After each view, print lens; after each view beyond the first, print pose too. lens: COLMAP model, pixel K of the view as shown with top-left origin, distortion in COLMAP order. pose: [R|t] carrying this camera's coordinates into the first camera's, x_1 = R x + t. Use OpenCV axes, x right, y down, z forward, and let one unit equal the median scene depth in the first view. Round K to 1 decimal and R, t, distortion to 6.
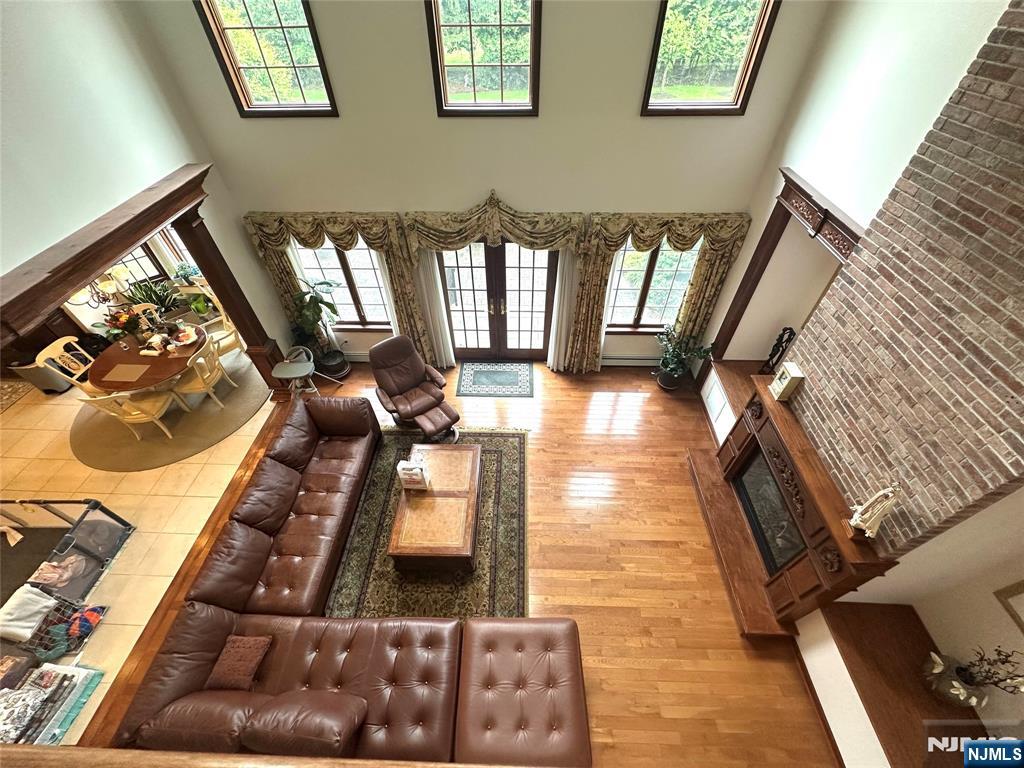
lens RADIAL K [[410.5, 0, 509.8], [0, 410.5, 383.2], [0, 0, 1]] dist [-0.001238, -0.000368]
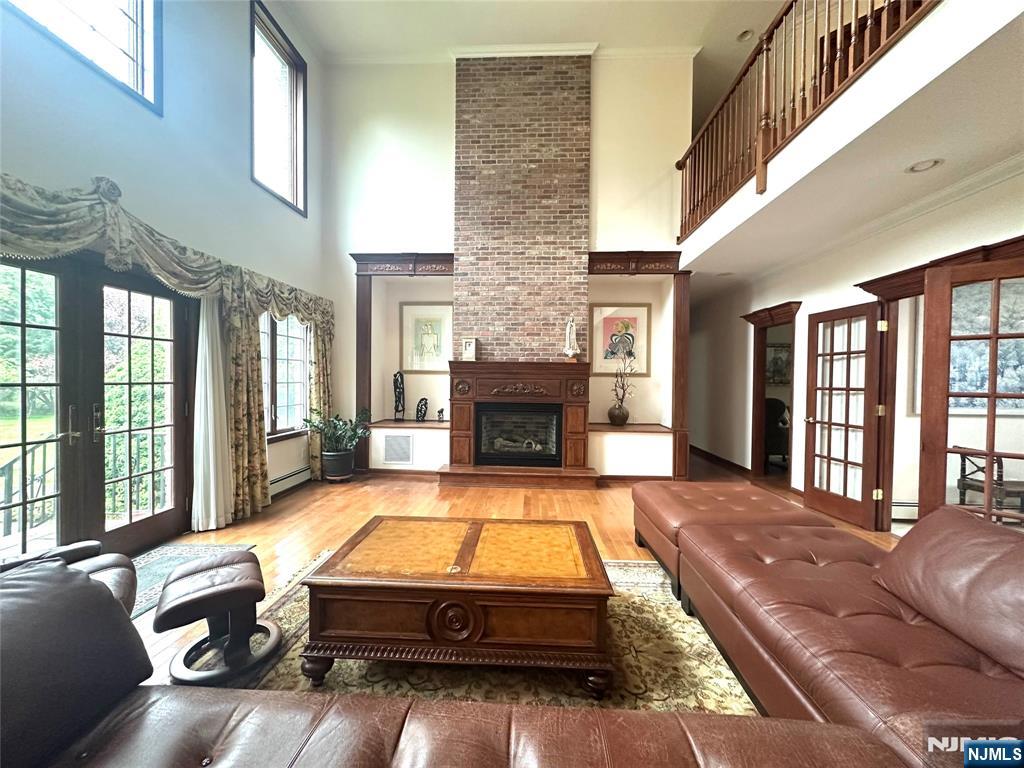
lens RADIAL K [[410.5, 0, 512.2], [0, 410.5, 384.9], [0, 0, 1]] dist [-0.001238, -0.000368]
pose [[0.012466, -0.001591, 0.999921, -0.983105], [0.709280, 0.704885, -0.007721, 0.259419], [-0.704817, 0.709320, 0.009915, 1.242329]]
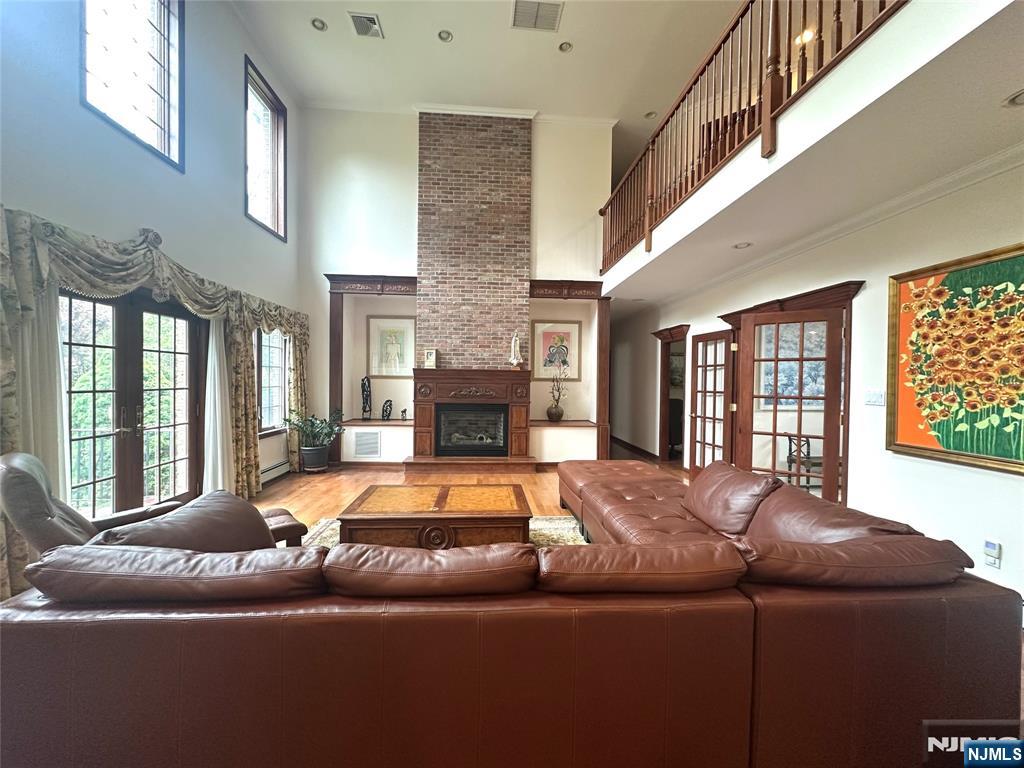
lens RADIAL K [[410.5, 0, 512.6], [0, 410.5, 384.5], [0, 0, 1]] dist [-0.001238, -0.000368]
pose [[-0.107493, 0.001593, 0.994205, -1.359429], [0.705387, 0.704829, 0.075137, 0.237614], [-0.700624, 0.709376, -0.076888, 1.242437]]
